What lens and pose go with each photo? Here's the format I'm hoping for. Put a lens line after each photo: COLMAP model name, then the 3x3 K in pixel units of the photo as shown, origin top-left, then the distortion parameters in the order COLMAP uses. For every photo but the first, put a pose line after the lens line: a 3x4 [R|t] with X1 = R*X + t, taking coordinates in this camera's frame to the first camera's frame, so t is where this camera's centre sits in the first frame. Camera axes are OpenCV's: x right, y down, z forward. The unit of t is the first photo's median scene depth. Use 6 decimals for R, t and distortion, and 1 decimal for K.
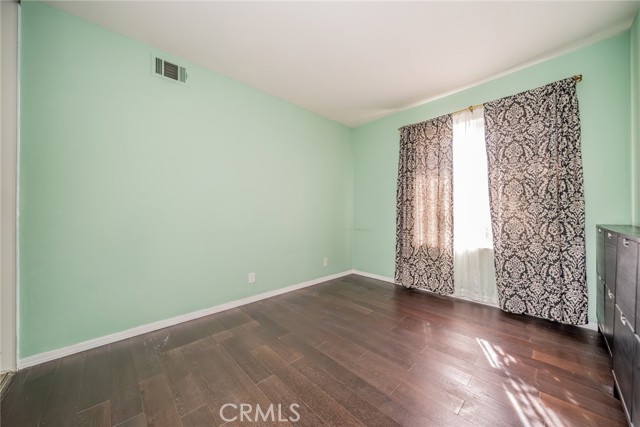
lens RADIAL K [[222.5, 0, 319.6], [0, 222.5, 214.2], [0, 0, 1]] dist [-0.013980, 0.000622]
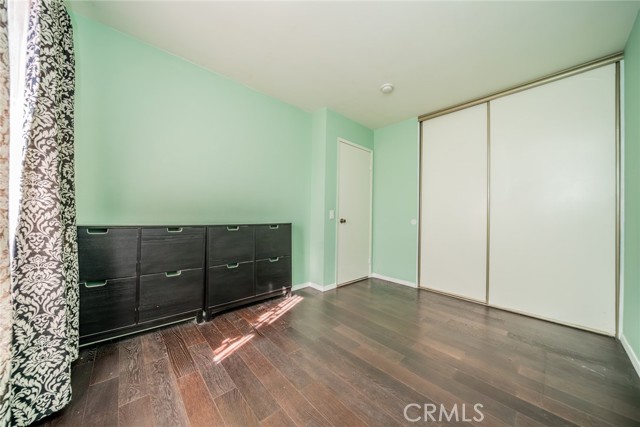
lens RADIAL K [[222.5, 0, 320.7], [0, 222.5, 214.6], [0, 0, 1]] dist [-0.013980, 0.000622]
pose [[-0.999781, -0.012459, 0.016800, 0.437838], [-0.012595, 0.999889, -0.008014, 0.001917], [-0.016699, -0.008224, -0.999827, 2.557641]]
